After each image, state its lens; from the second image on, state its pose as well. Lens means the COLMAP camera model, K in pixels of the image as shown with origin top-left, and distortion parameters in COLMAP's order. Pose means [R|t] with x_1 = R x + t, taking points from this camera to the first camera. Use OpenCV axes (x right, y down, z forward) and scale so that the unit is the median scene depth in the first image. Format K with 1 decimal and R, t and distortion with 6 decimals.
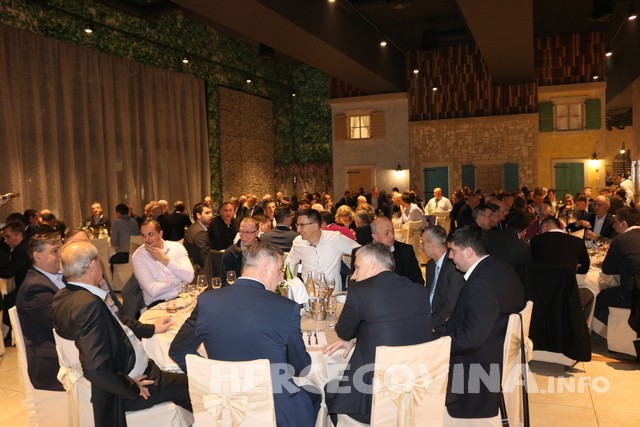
lens RADIAL K [[527.6, 0, 320.0], [0, 527.6, 213.5], [0, 0, 1]] dist [-0.137450, 0.131454]
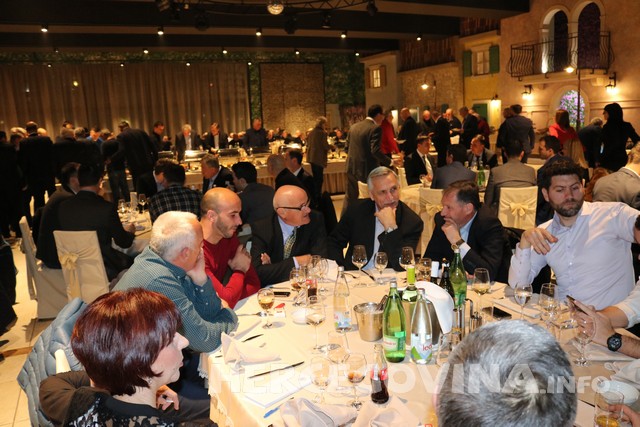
lens RADIAL K [[527.6, 0, 320.0], [0, 527.6, 213.5], [0, 0, 1]] dist [-0.137450, 0.131454]
pose [[0.740170, 0.109626, -0.663423, 0.952772], [-0.016842, 0.989334, 0.144690, -0.015809], [0.672209, -0.095922, 0.734121, -0.108265]]
